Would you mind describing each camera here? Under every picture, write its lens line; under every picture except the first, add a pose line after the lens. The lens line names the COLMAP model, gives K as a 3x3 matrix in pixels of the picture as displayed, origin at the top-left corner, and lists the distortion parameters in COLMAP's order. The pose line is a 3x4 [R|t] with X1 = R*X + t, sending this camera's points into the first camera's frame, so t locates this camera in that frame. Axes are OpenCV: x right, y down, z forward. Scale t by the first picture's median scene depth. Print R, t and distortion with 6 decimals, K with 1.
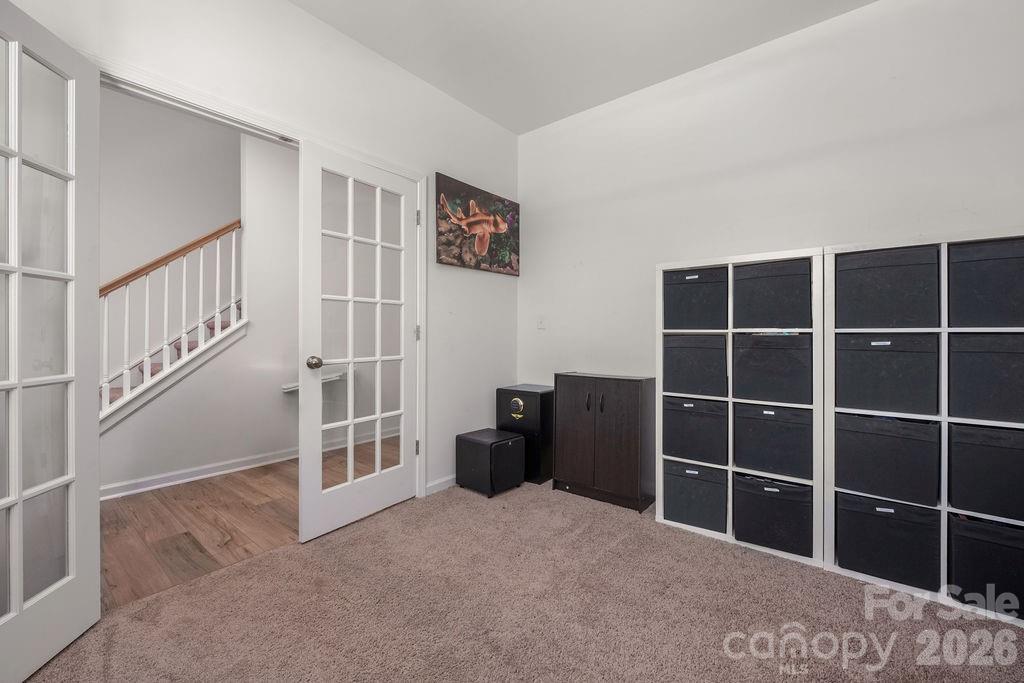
lens RADIAL K [[420.5, 0, 512.0], [0, 420.5, 341.5], [0, 0, 1]] dist [-0.000356, -0.000149]
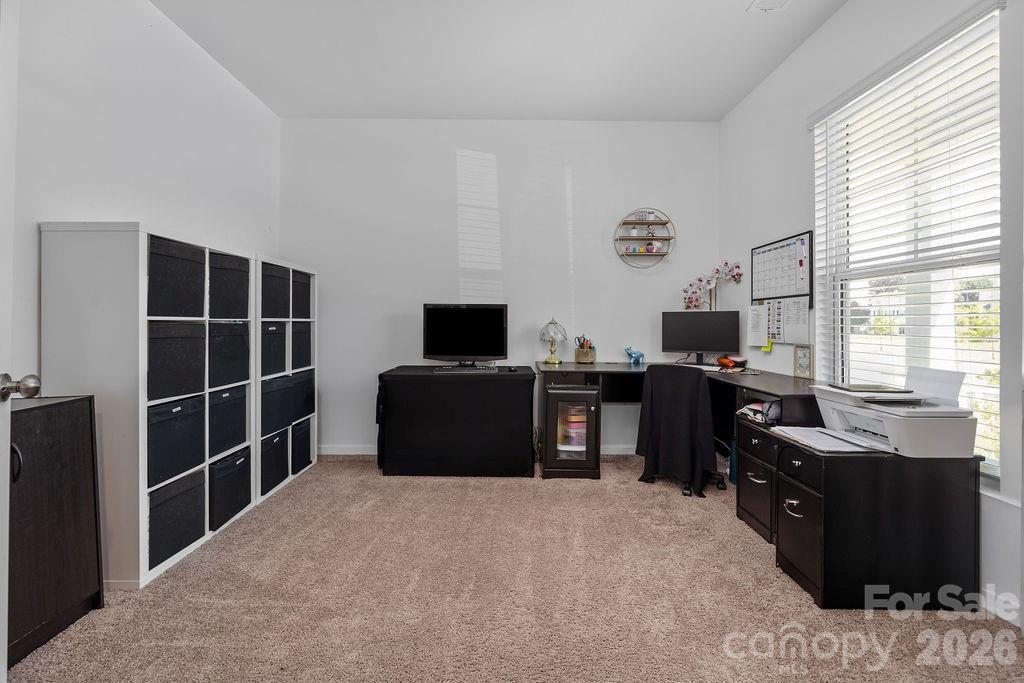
lens RADIAL K [[412.0, 0, 511.0], [0, 412.0, 318.7], [0, 0, 1]] dist [0.000018, -0.000012]
pose [[-0.636505, -0.000976, 0.771272, -0.672865], [0.003100, 0.999988, 0.003824, -0.028355], [-0.771267, 0.004825, -0.636494, 1.120777]]
